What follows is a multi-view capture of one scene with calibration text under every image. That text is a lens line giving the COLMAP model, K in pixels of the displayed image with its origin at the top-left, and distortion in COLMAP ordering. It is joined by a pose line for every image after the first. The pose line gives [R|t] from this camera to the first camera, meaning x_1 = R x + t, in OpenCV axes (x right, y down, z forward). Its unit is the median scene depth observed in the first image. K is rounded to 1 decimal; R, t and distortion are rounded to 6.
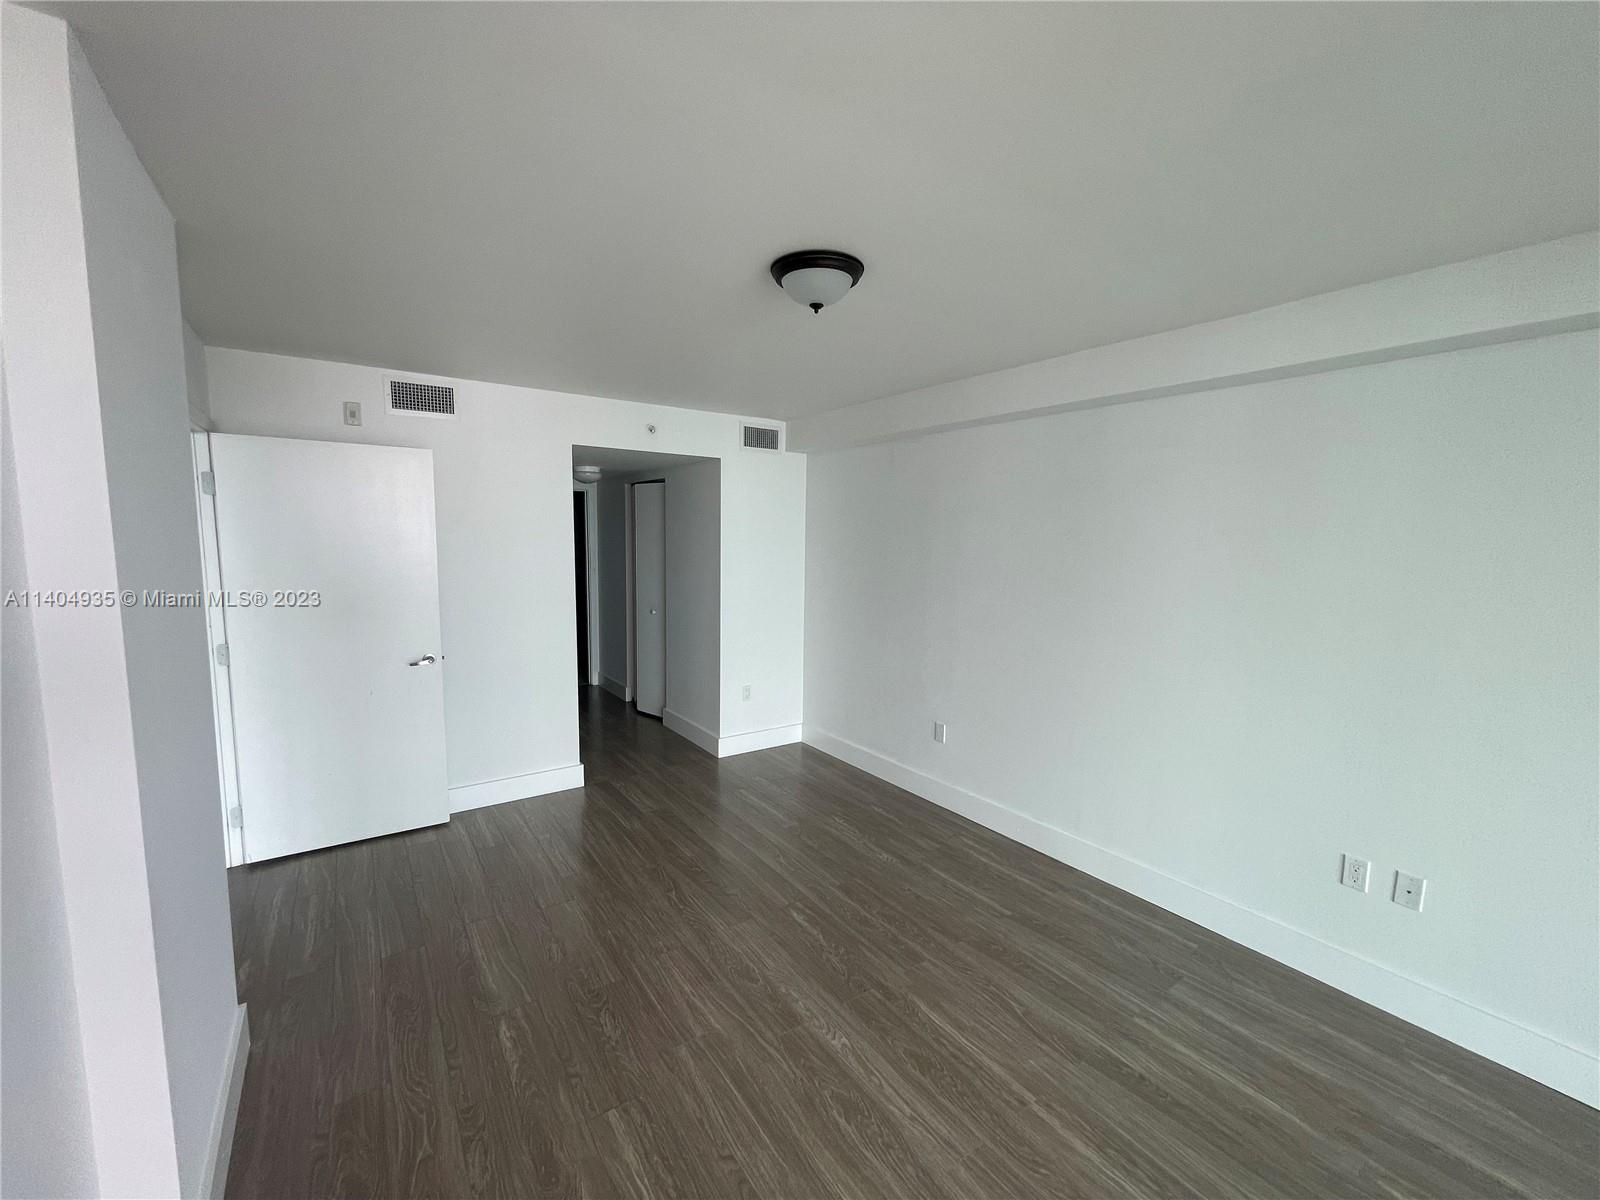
lens RADIAL K [[648.4, 0, 794.3], [0, 648.4, 604.2], [0, 0, 1]] dist [0.000119, 0.000644]
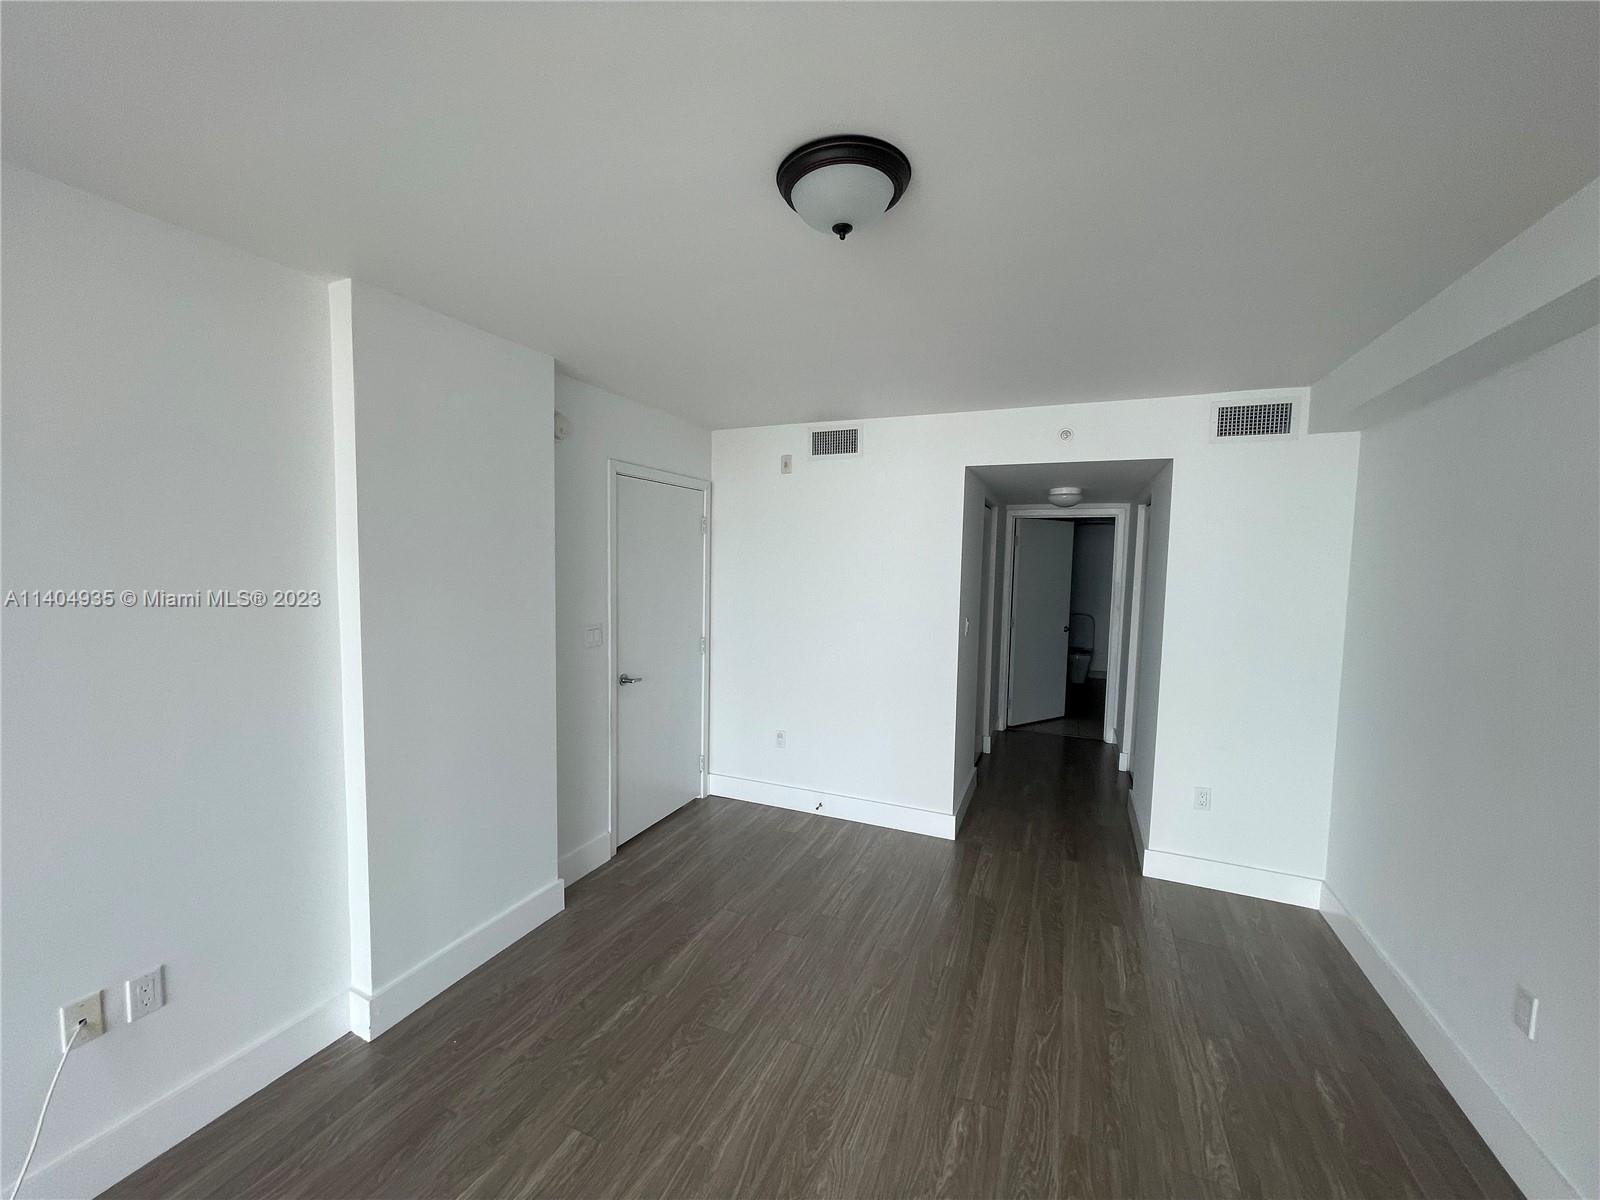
lens RADIAL K [[648.4, 0, 794.3], [0, 648.4, 604.2], [0, 0, 1]] dist [0.000119, 0.000644]
pose [[0.527087, 0.054974, -0.848031, 0.355175], [-0.102215, 0.994762, 0.000955, -0.029156], [0.843642, 0.086178, 0.529946, 0.352594]]
